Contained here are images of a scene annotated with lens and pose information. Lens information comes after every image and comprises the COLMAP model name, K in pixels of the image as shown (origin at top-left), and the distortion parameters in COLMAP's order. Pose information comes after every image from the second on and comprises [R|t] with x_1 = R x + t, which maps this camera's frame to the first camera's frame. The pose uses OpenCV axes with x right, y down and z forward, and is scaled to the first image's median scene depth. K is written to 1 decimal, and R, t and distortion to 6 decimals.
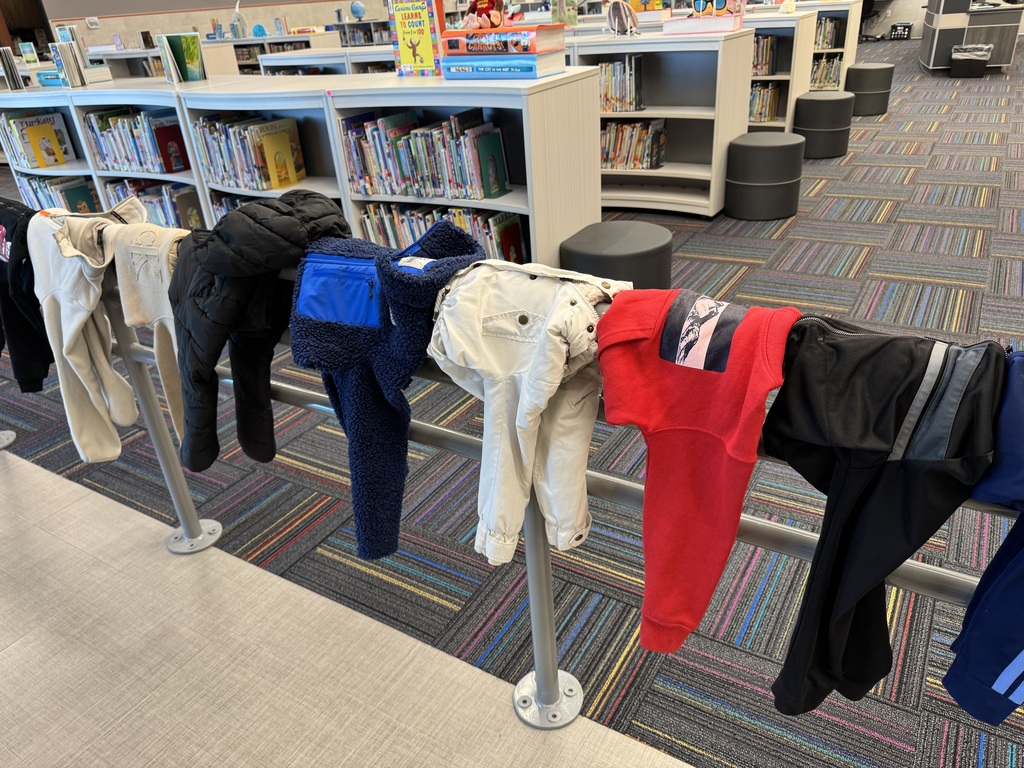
lens RADIAL K [[730.6, 0, 519.8], [0, 730.6, 386.9], [0, 0, 1]] dist [0.014854, -0.027595]
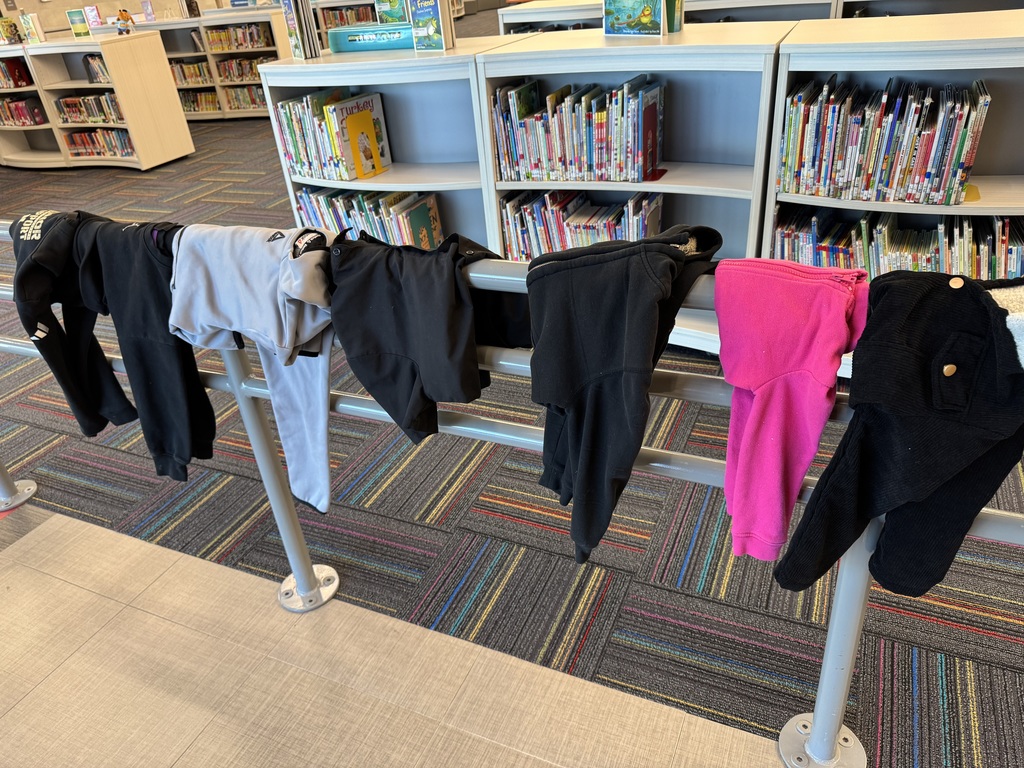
lens RADIAL K [[730.6, 0, 505.4], [0, 730.6, 381.7], [0, 0, 1]] dist [0.014854, -0.027595]
pose [[0.991531, -0.079002, 0.103079, -0.620583], [0.076434, 0.996663, 0.028637, -0.133658], [-0.104998, -0.020516, 0.994261, 0.348559]]
